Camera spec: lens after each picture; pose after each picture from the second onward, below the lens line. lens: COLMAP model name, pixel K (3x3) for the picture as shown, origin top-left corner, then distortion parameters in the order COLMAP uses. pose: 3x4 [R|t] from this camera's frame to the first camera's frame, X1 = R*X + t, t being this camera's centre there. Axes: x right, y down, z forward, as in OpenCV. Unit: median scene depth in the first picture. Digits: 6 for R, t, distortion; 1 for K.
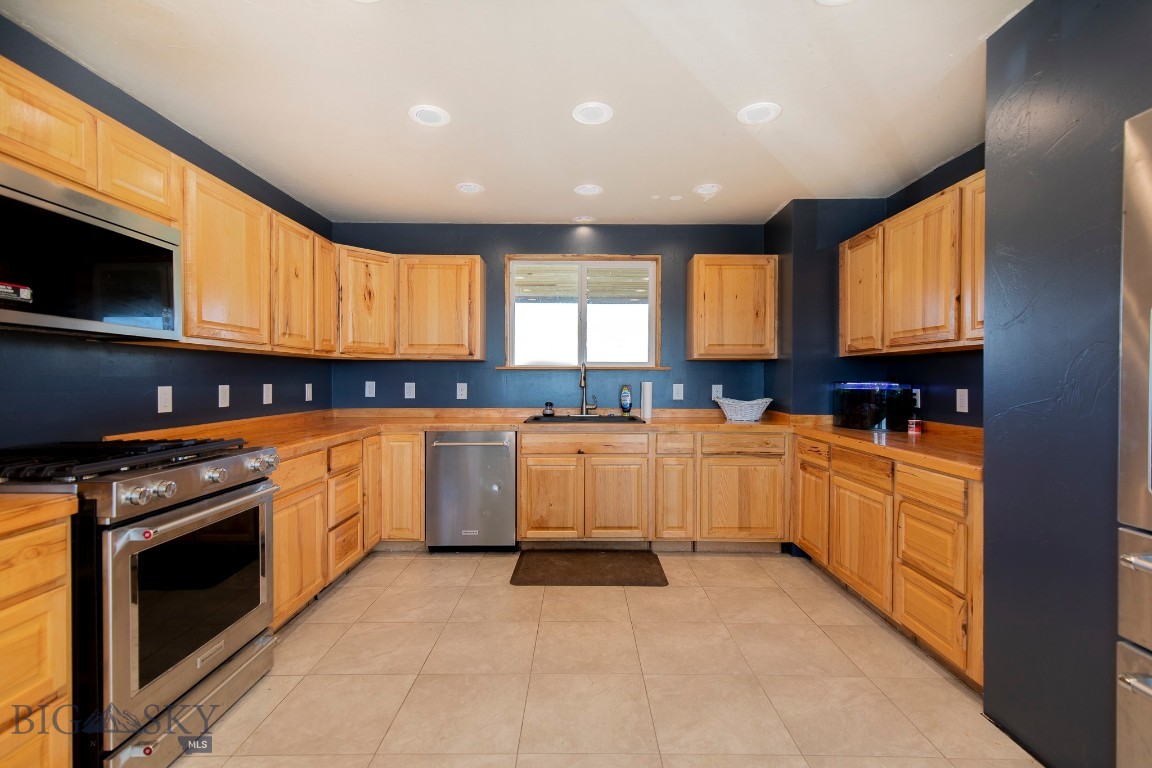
lens RADIAL K [[523.5, 0, 579.1], [0, 523.5, 382.4], [0, 0, 1]] dist [0.010365, -0.000699]
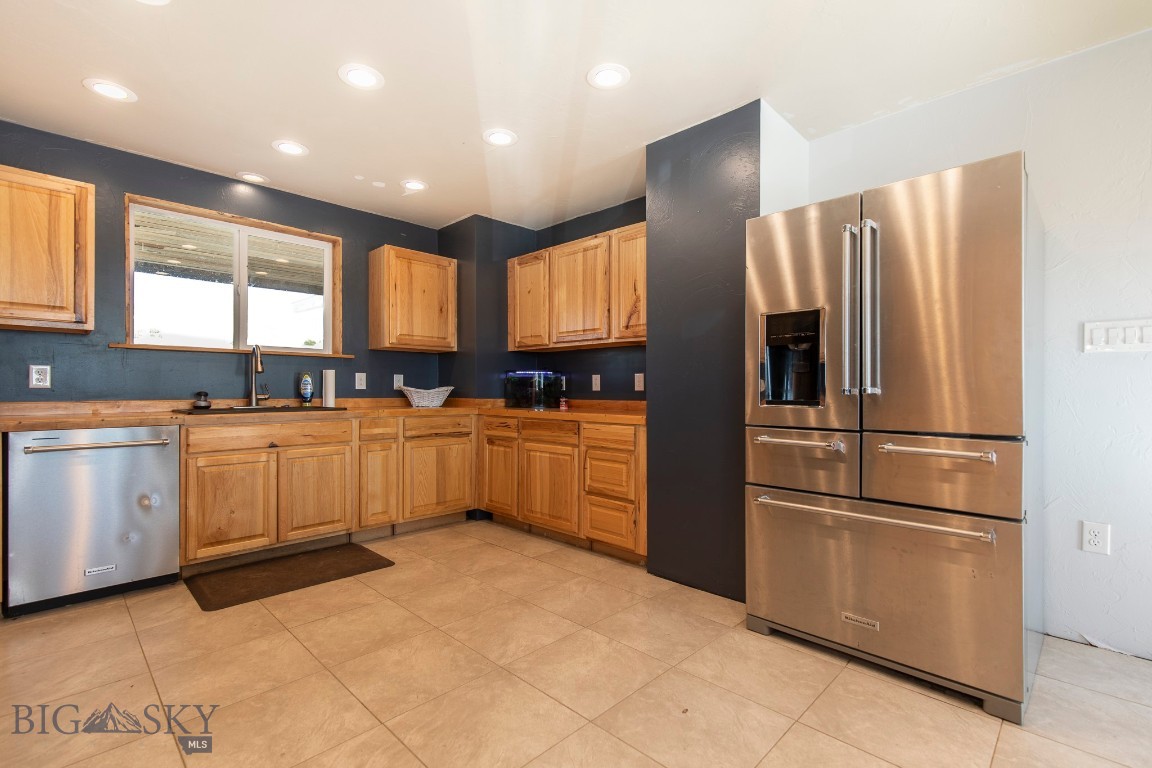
lens RADIAL K [[521.9, 0, 578.1], [0, 521.9, 387.7], [0, 0, 1]] dist [0.006915, -0.000153]
pose [[0.696076, 0.001757, 0.717966, -0.269105], [0.005268, 0.999958, -0.007555, 0.047298], [-0.717949, 0.009041, 0.696037, 0.032409]]
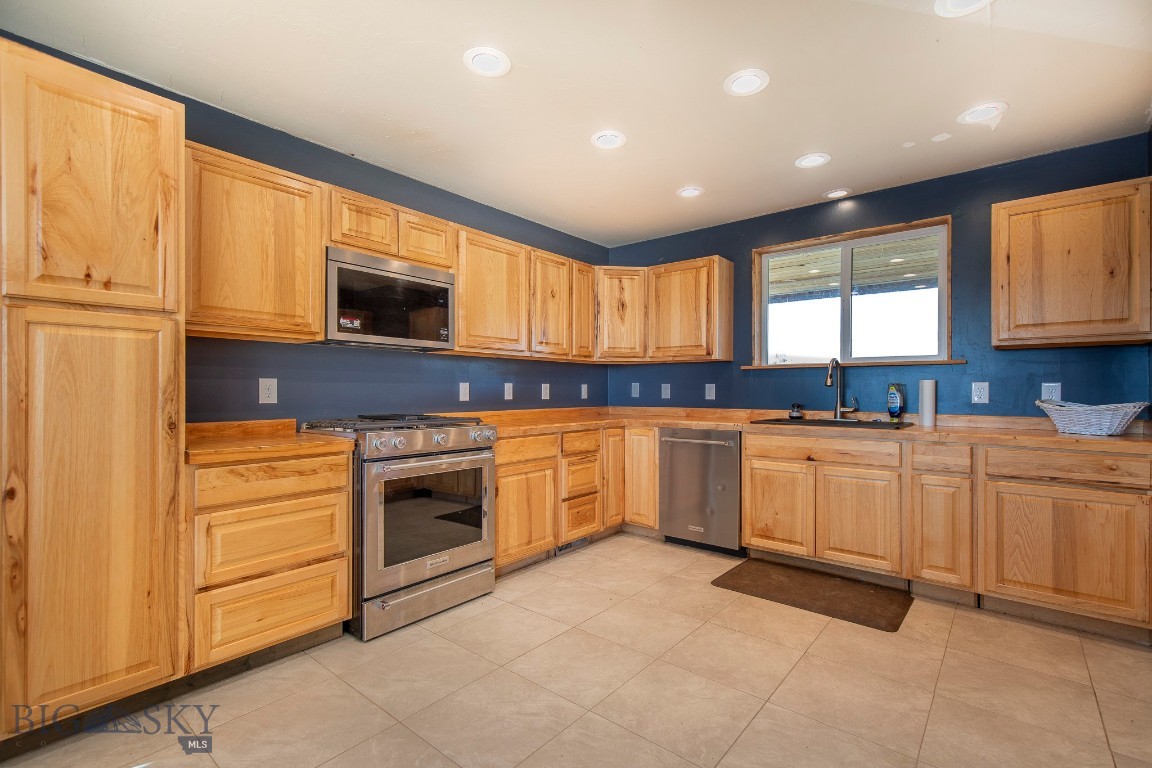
lens RADIAL K [[521.9, 0, 578.1], [0, 521.9, 387.7], [0, 0, 1]] dist [0.006915, -0.000153]
pose [[0.766482, -0.003896, -0.642253, 0.269804], [-0.004714, 0.999921, -0.011693, 0.026239], [0.642248, 0.011990, 0.766403, 0.073534]]
